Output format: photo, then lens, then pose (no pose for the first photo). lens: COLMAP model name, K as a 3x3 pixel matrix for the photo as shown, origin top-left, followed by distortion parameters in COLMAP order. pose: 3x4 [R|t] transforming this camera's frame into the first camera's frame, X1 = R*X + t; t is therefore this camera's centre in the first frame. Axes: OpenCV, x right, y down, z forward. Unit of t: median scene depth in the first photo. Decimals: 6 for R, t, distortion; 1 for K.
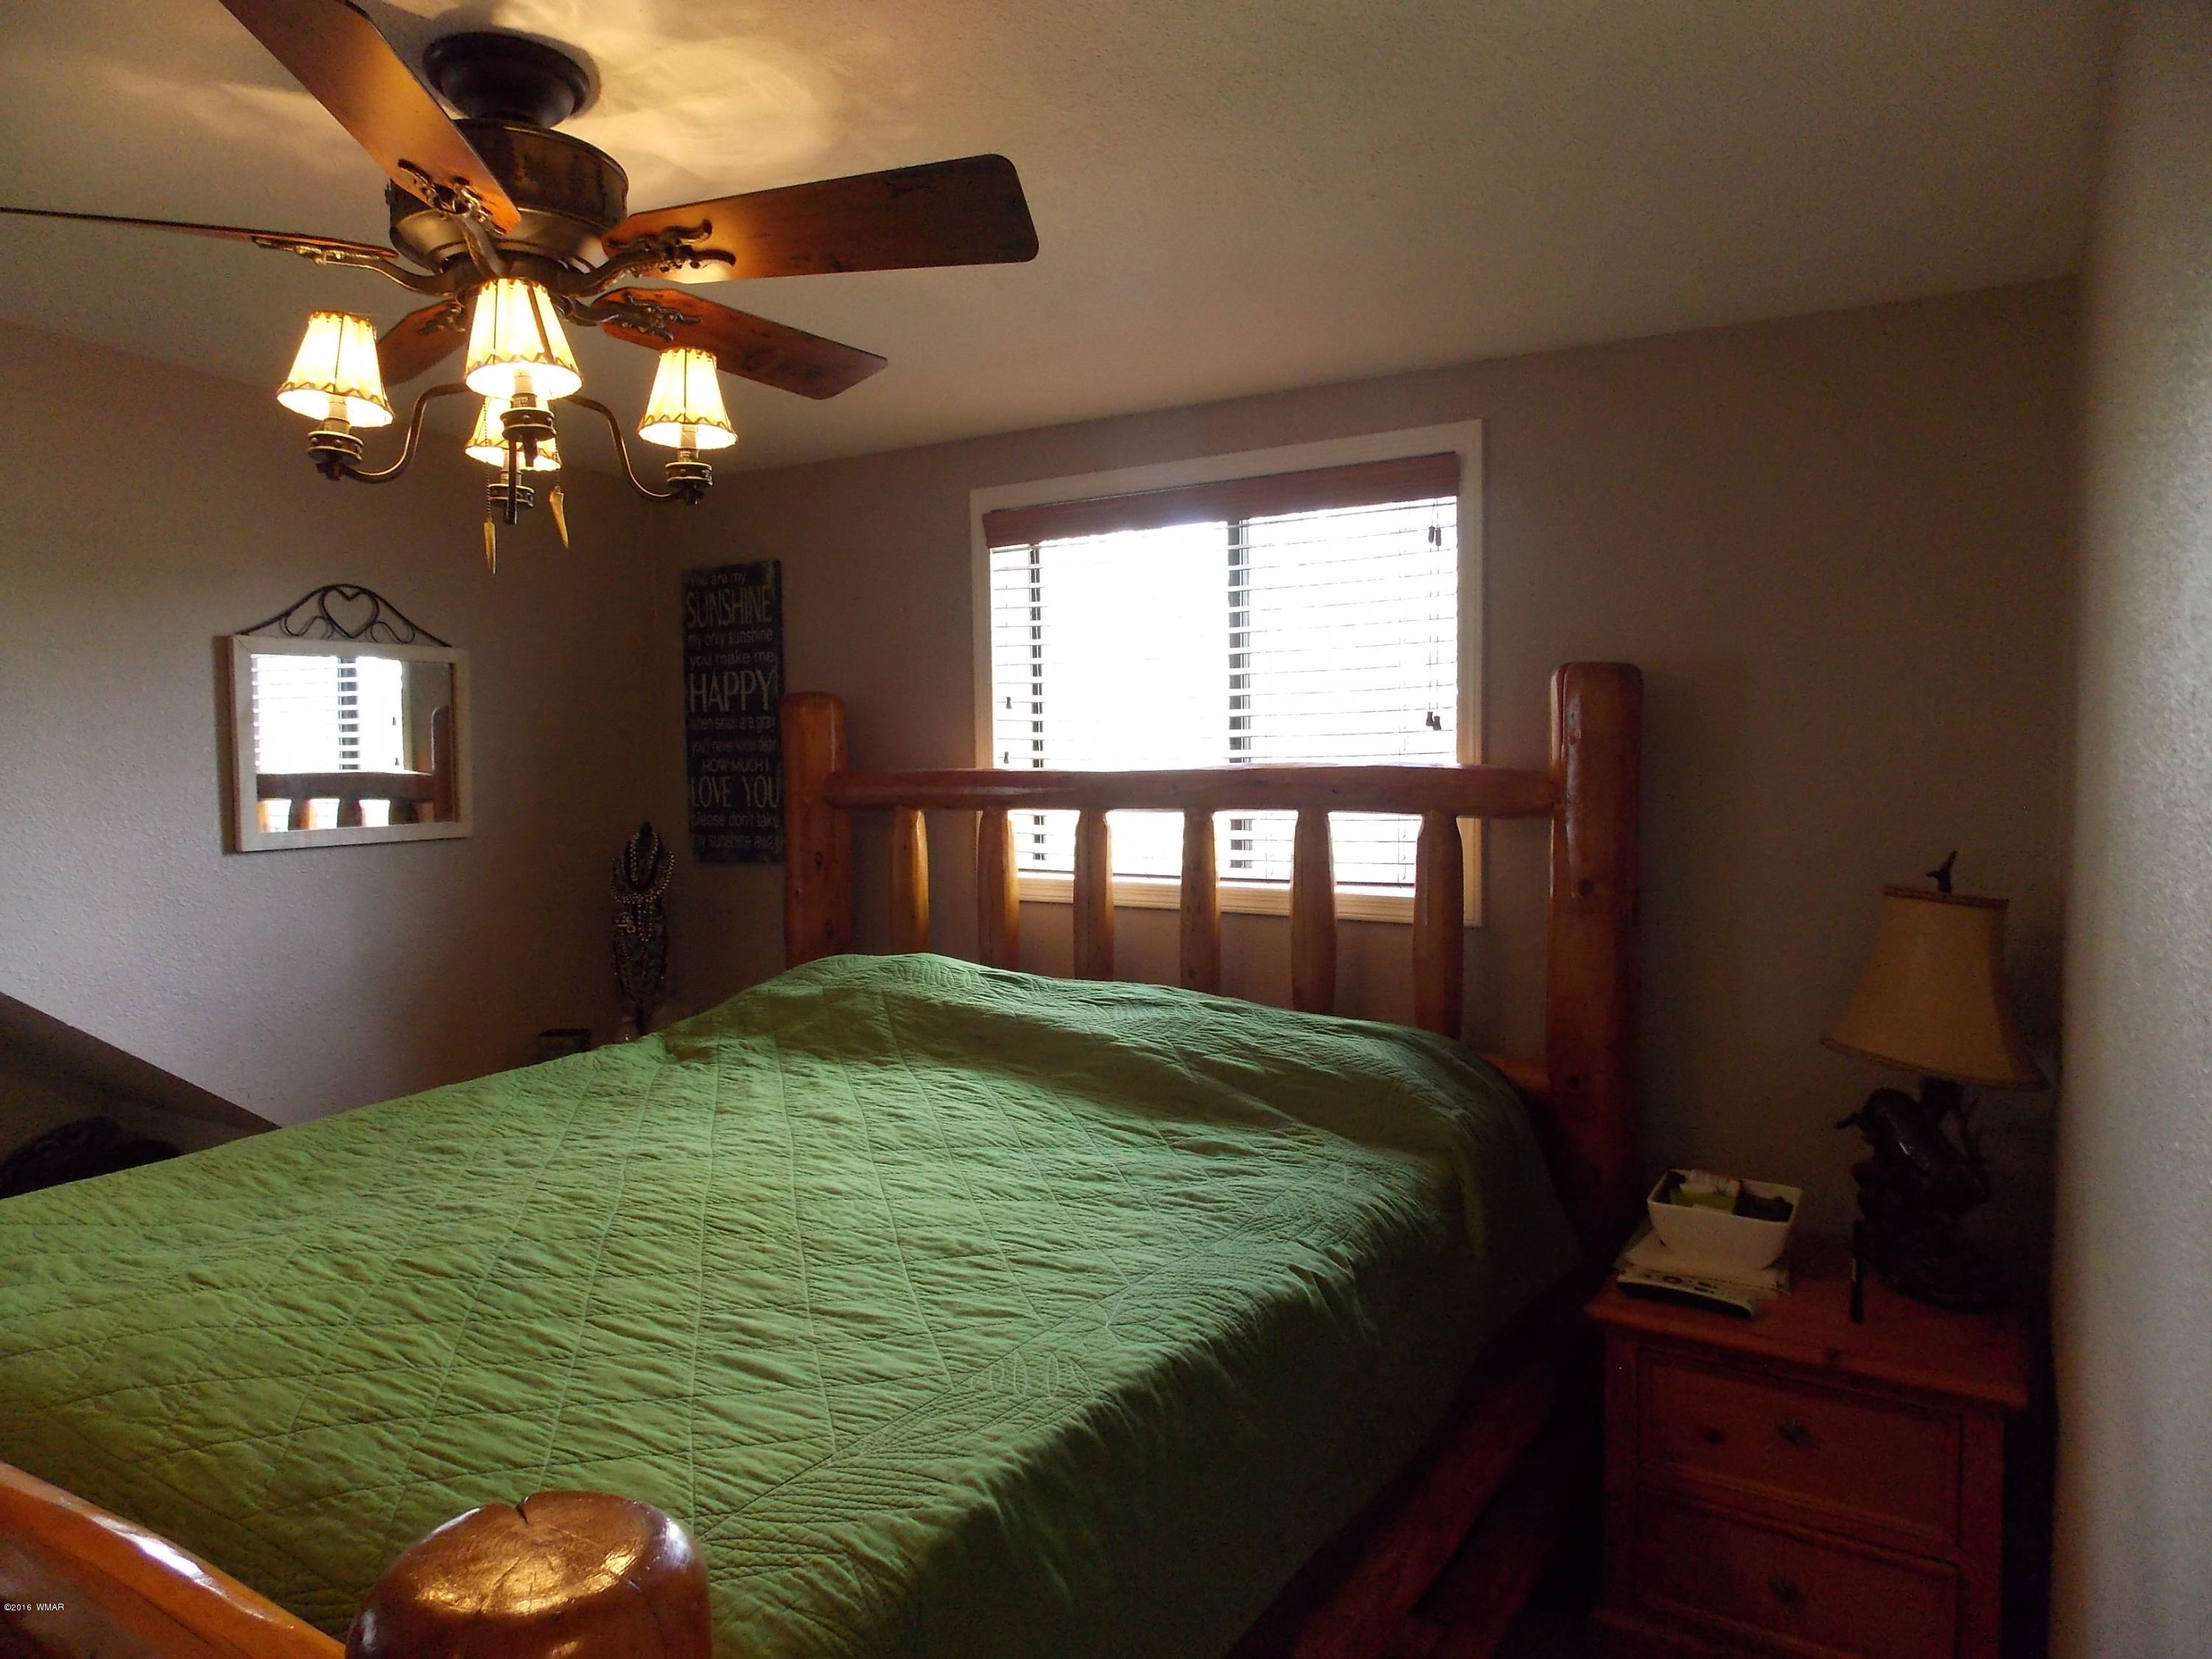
lens RADIAL K [[1454.7, 0, 1108.3], [0, 1454.7, 811.7], [0, 0, 1]] dist [0.002369, -0.002763]
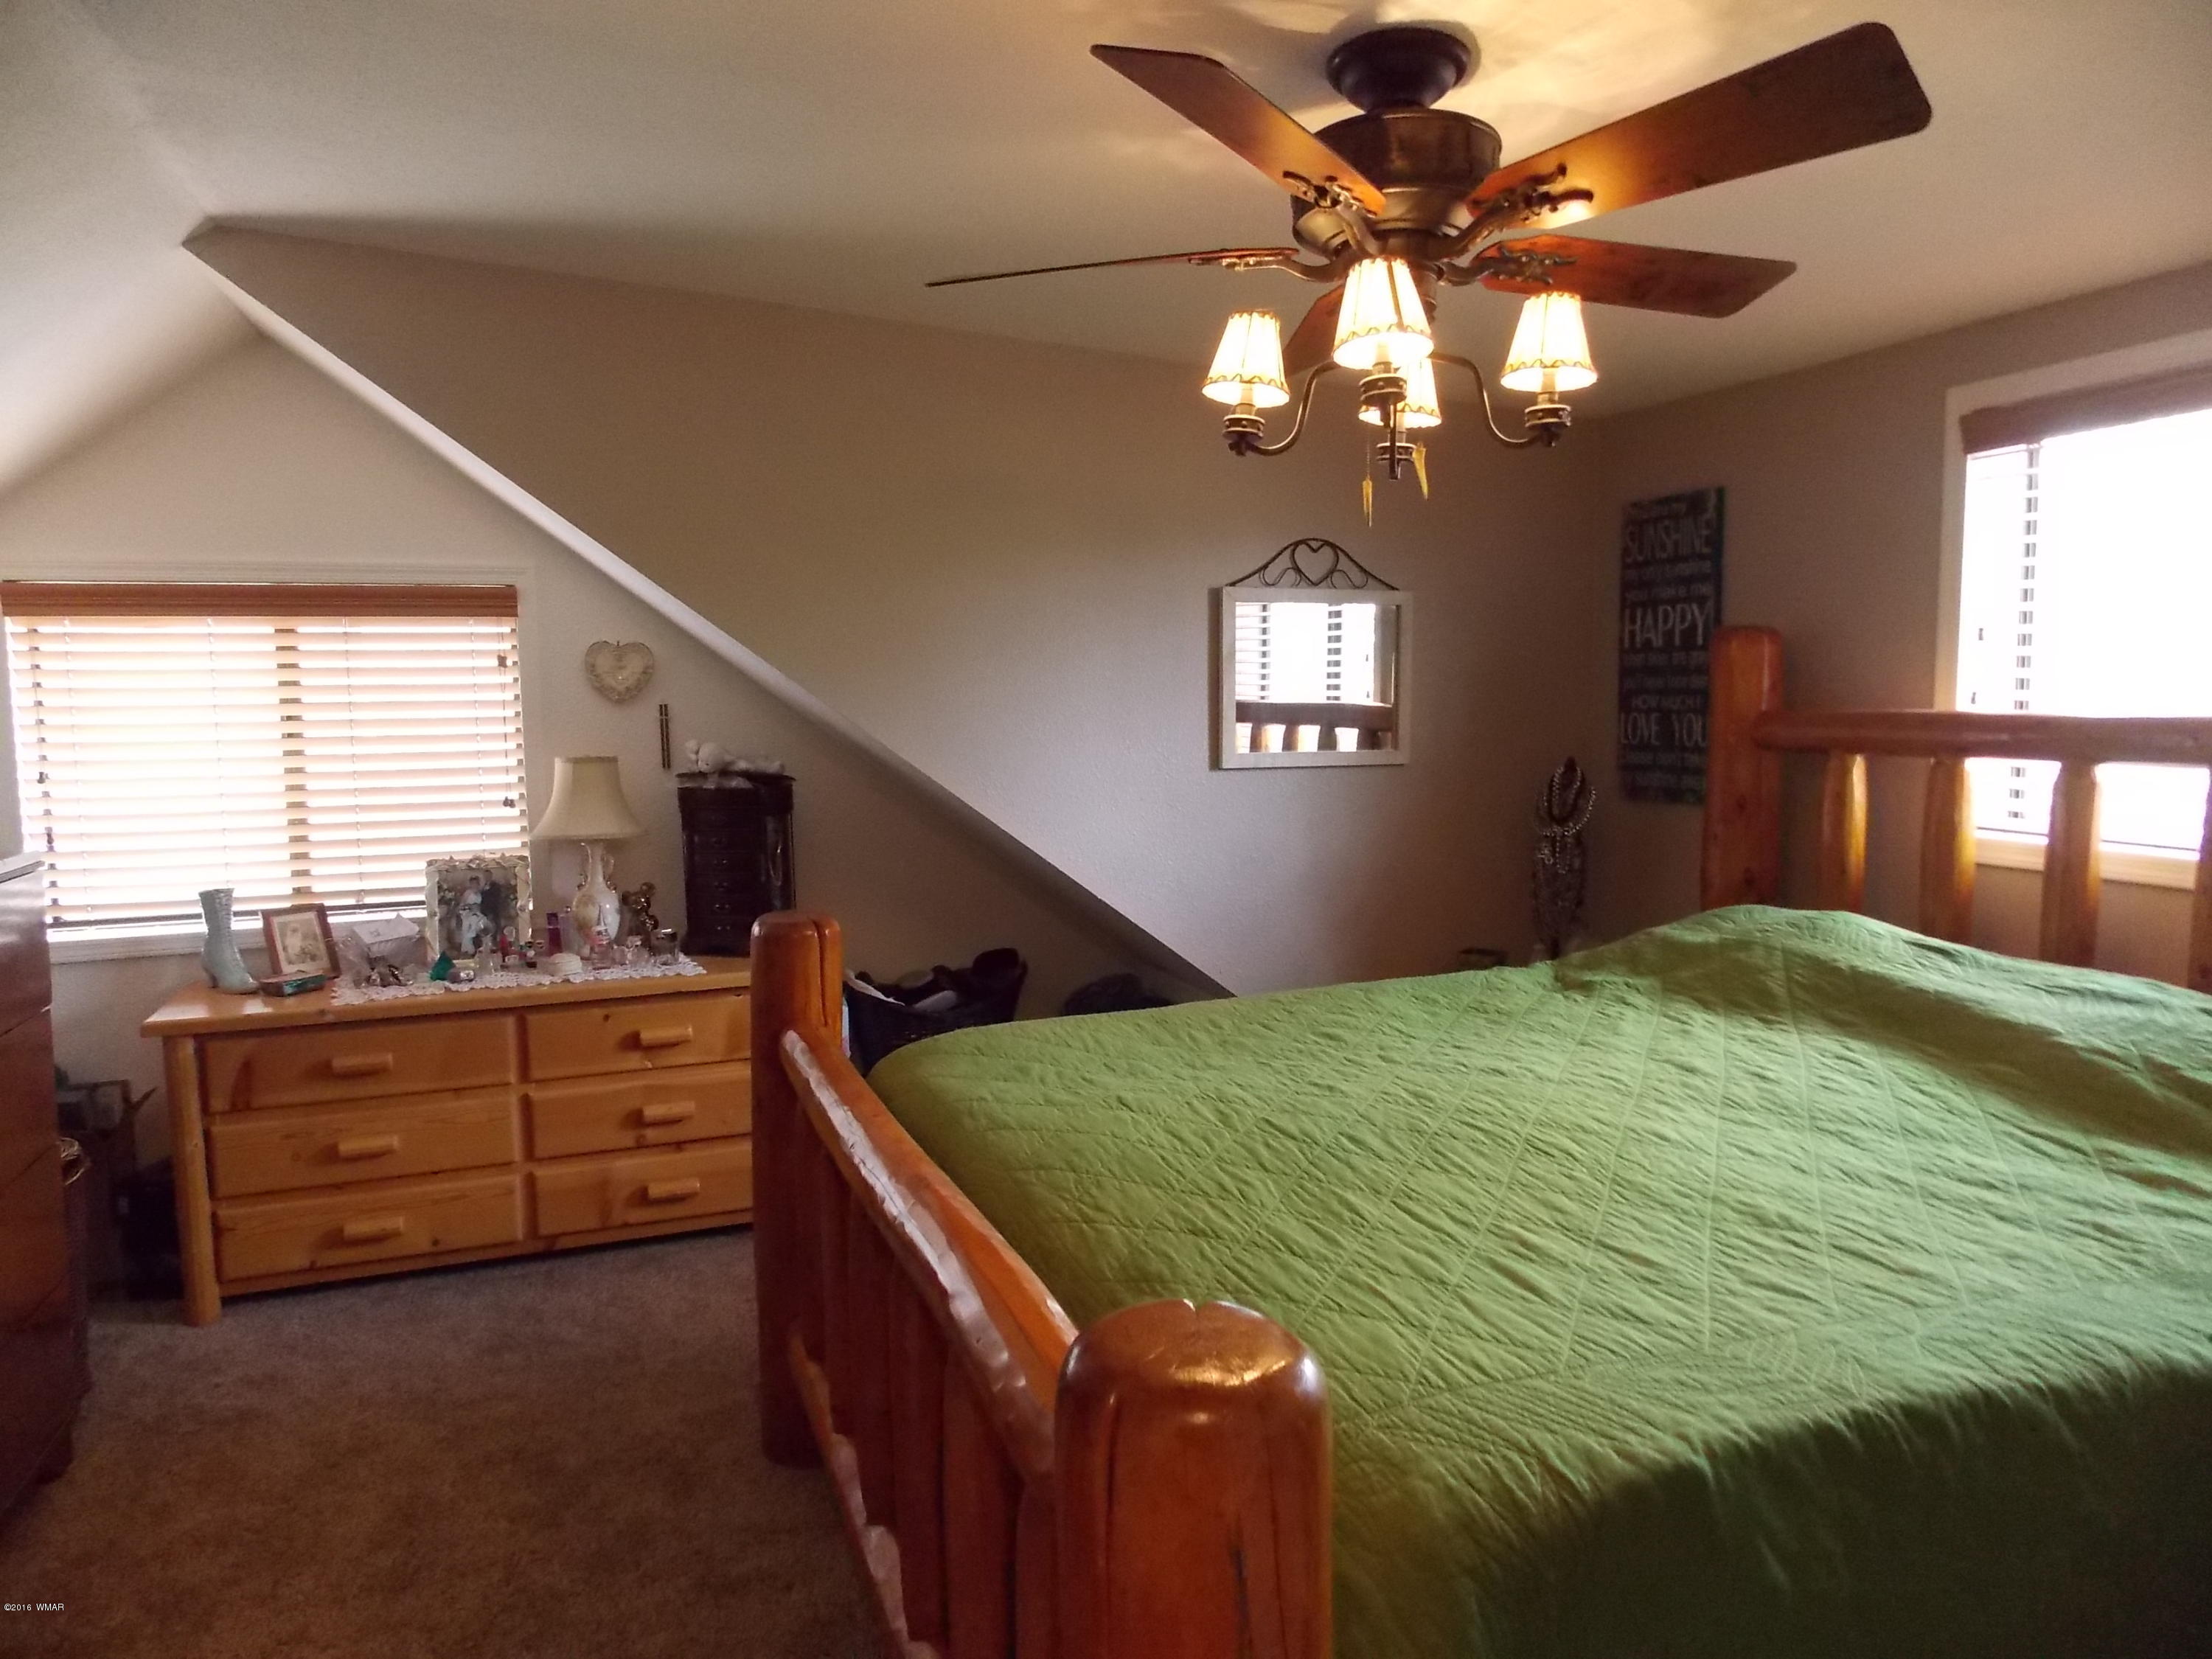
lens RADIAL K [[1454.7, 0, 1108.3], [0, 1454.7, 811.7], [0, 0, 1]] dist [0.002369, -0.002763]
pose [[0.787456, 0.060942, -0.613350, 0.106732], [-0.033205, 0.997849, 0.056515, -0.002535], [0.615475, -0.024137, 0.787787, -0.002572]]
